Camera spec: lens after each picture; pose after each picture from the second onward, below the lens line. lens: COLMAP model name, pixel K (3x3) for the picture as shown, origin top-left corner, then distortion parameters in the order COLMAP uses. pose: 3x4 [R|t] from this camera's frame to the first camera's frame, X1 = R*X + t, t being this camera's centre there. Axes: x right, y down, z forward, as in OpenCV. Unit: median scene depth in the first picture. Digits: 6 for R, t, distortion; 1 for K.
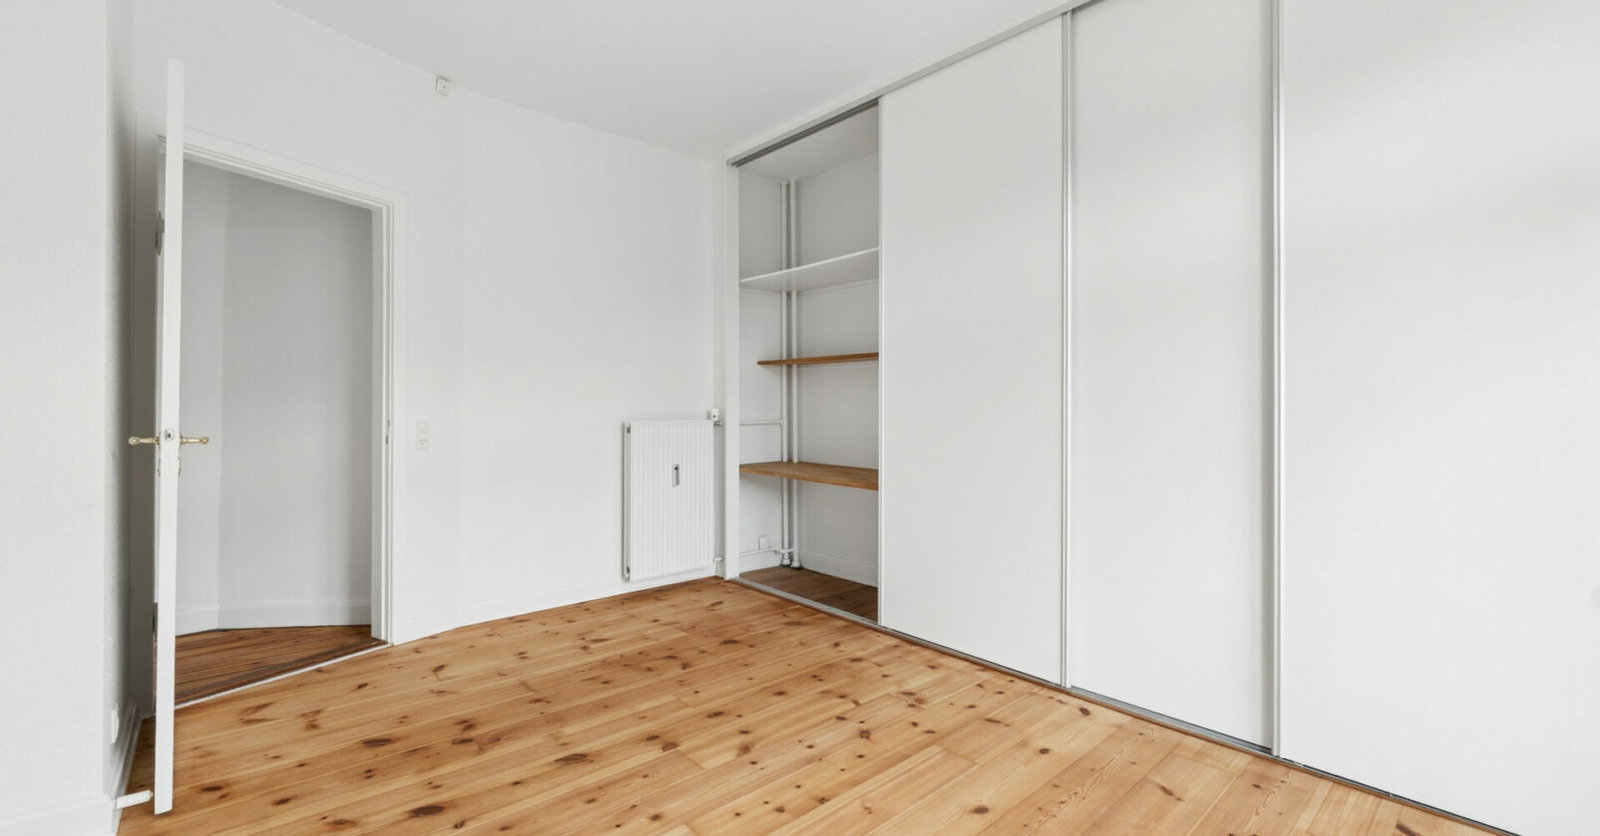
lens RADIAL K [[670.2, 0, 792.8], [0, 670.2, 420.7], [0, 0, 1]] dist [-0.005541, 0.000294]
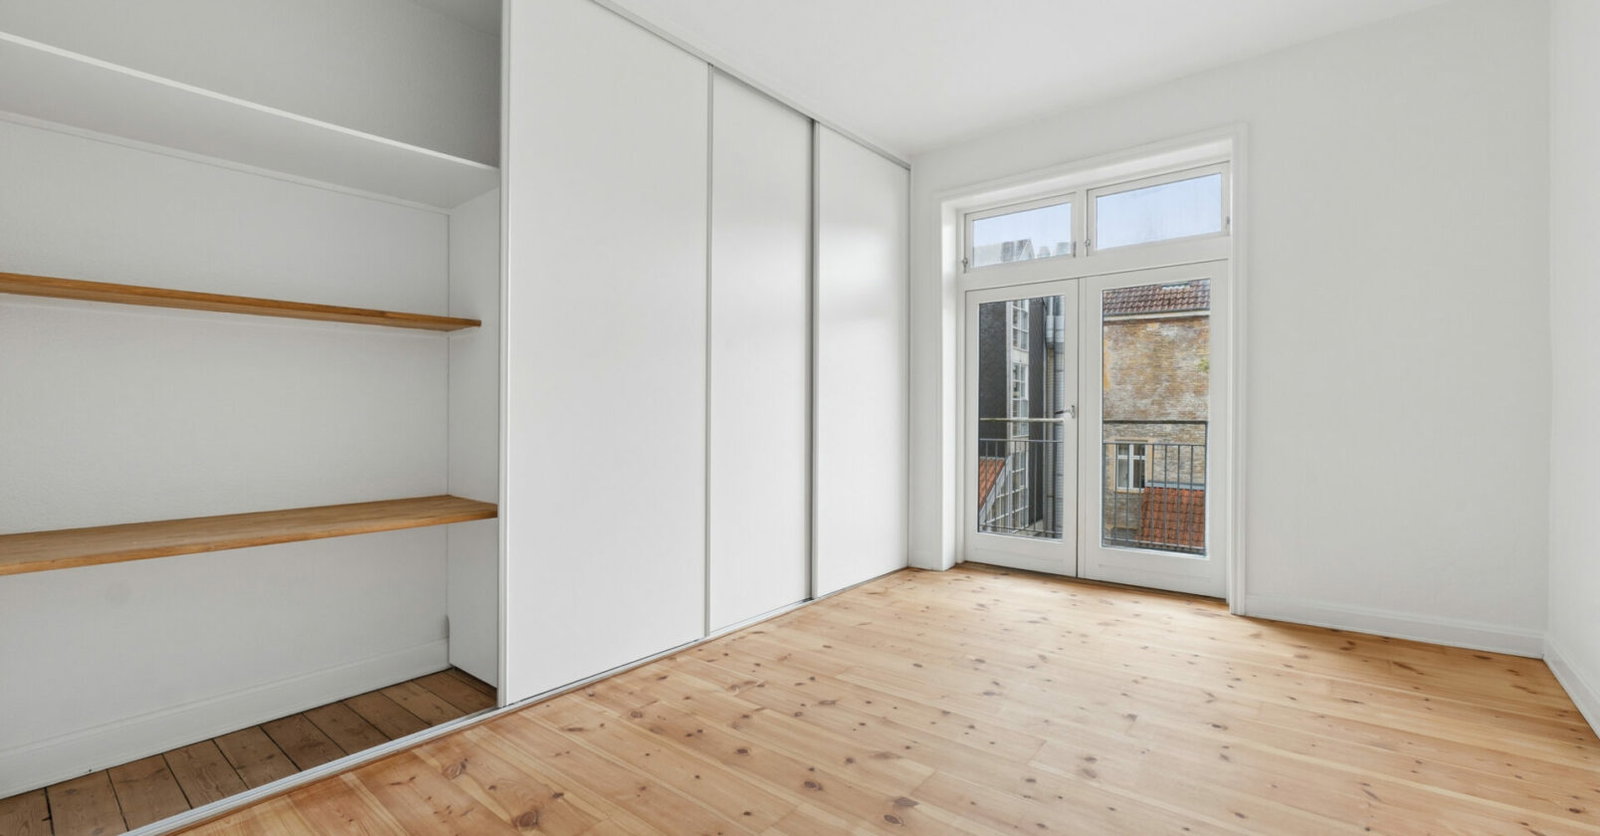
lens RADIAL K [[670.2, 0, 792.1], [0, 670.2, 415.7], [0, 0, 1]] dist [-0.005541, 0.000294]
pose [[-0.158476, -0.005998, 0.987345, -0.811673], [0.024887, 0.999640, 0.010067, -0.007476], [-0.987049, 0.026167, -0.158269, 1.037229]]
